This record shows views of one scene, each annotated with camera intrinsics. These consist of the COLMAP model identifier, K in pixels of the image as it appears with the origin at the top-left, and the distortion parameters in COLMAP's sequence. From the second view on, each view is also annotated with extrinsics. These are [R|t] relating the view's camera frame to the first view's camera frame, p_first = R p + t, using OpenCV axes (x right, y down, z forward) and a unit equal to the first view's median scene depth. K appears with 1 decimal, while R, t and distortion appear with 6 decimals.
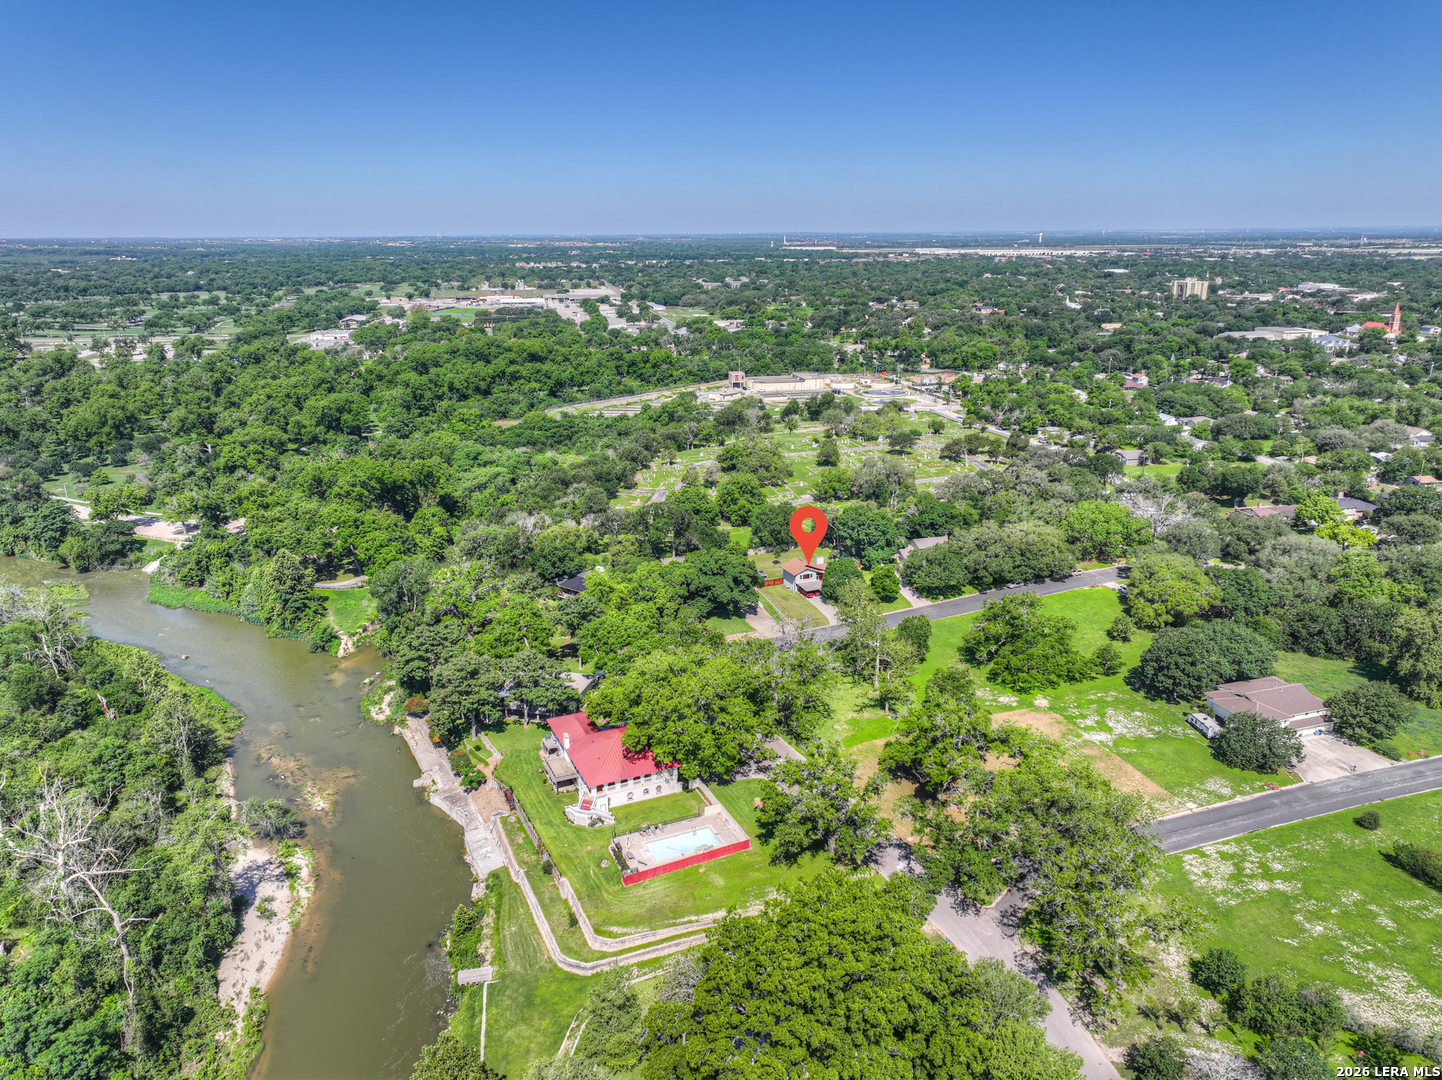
lens RADIAL K [[1013.6, 0, 719.4], [0, 1013.6, 535.6], [0, 0, 1]] dist [-0.002102, 0.015470]
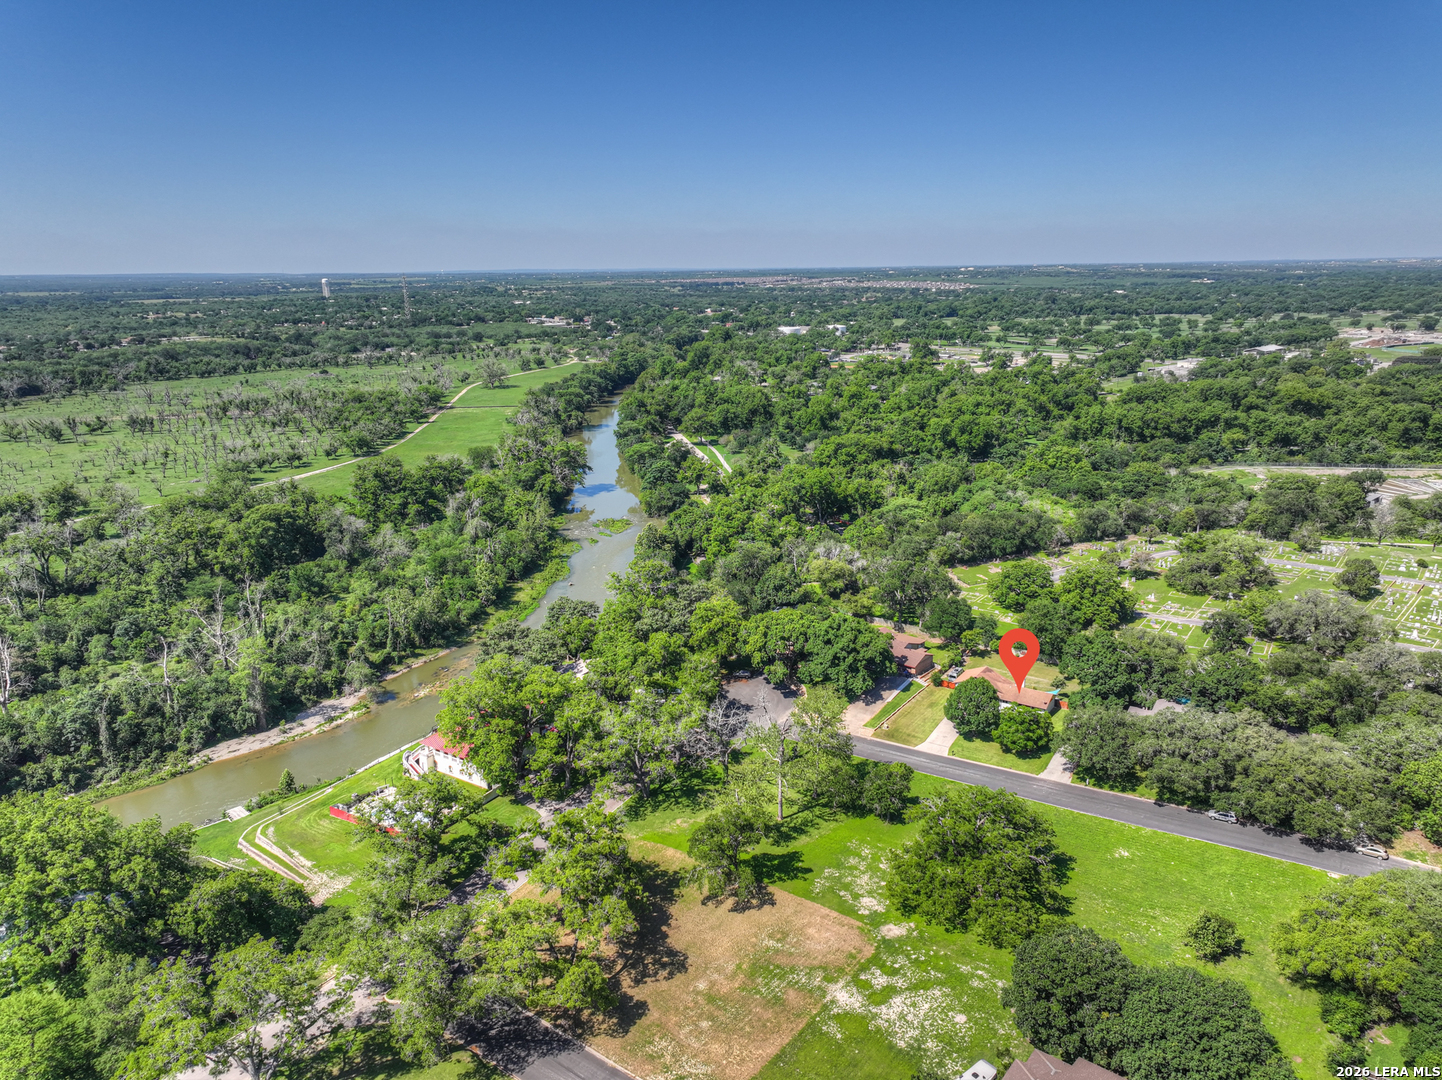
lens RADIAL K [[1013.6, 0, 719.4], [0, 1013.6, 535.6], [0, 0, 1]] dist [-0.002102, 0.015470]
pose [[0.543480, 0.213610, -0.811789, 0.568131], [-0.229903, 0.967980, 0.100793, -0.106307], [0.807326, 0.131854, 0.575187, 0.344463]]
